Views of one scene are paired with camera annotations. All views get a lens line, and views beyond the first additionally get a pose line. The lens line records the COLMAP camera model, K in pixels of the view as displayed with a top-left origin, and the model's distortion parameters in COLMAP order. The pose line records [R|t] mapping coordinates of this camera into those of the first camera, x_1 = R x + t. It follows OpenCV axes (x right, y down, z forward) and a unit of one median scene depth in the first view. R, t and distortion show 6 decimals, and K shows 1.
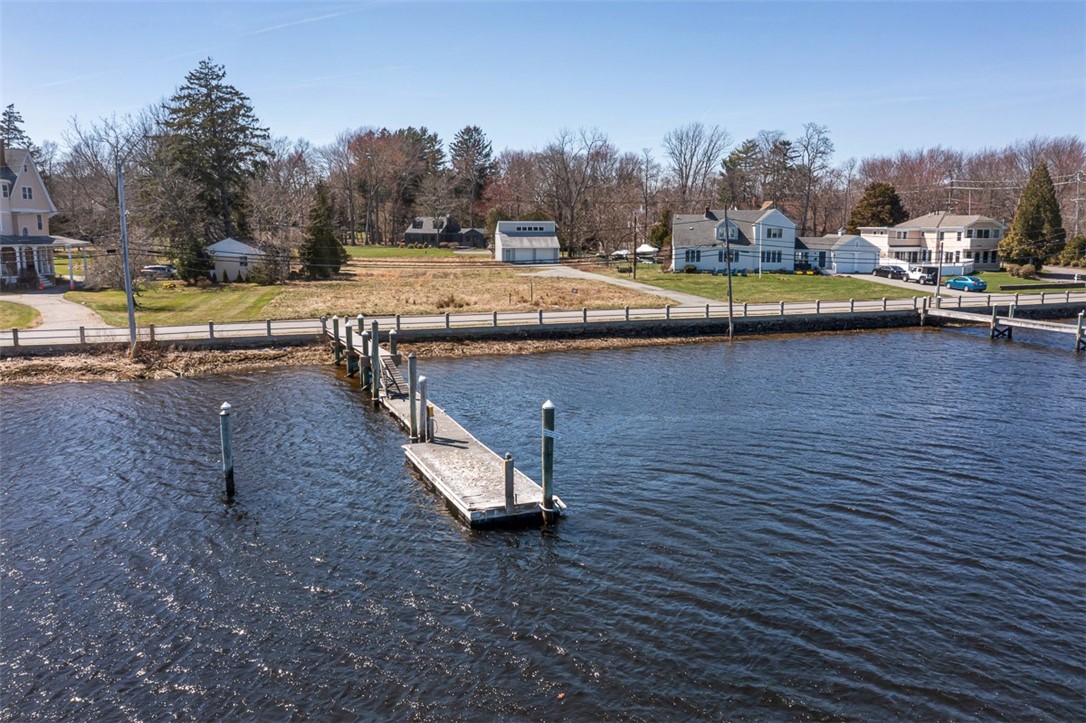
lens RADIAL K [[857.4, 0, 536.7], [0, 857.4, 351.6], [0, 0, 1]] dist [-0.012602, 0.015881]
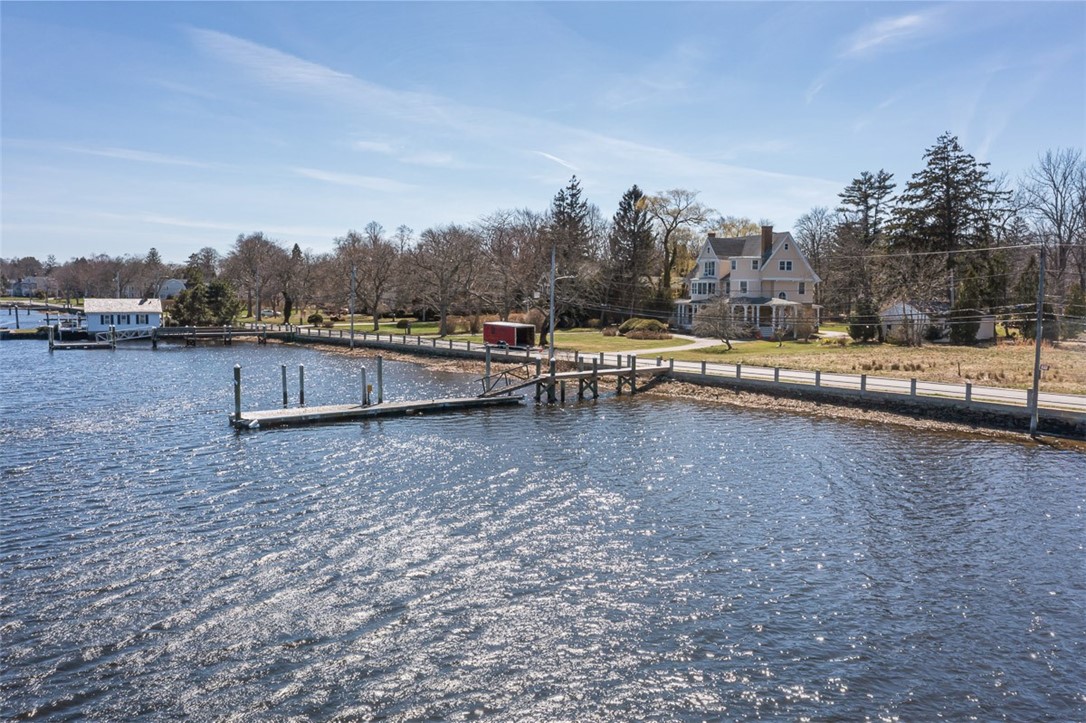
lens RADIAL K [[857.4, 0, 545.4], [0, 857.4, 370.7], [0, 0, 1]] dist [-0.012602, 0.015881]
pose [[0.298161, 0.084026, -0.950810, 0.496701], [-0.141828, 0.988960, 0.042922, -0.027709], [0.943920, 0.122054, 0.306787, 0.243981]]
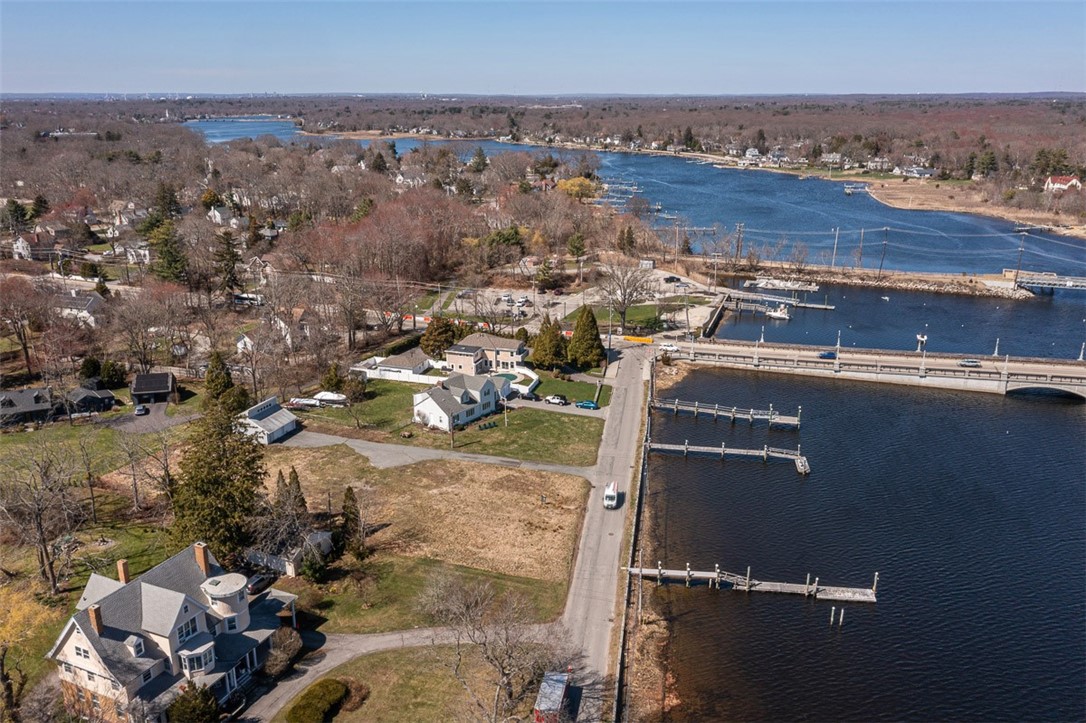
lens RADIAL K [[857.4, 0, 544.1], [0, 857.4, 361.3], [0, 0, 1]] dist [-0.012602, 0.015881]
pose [[0.504666, -0.249912, 0.826351, -1.119664], [0.124172, 0.968244, 0.216990, -0.585207], [-0.854338, -0.006898, 0.519672, 0.010757]]
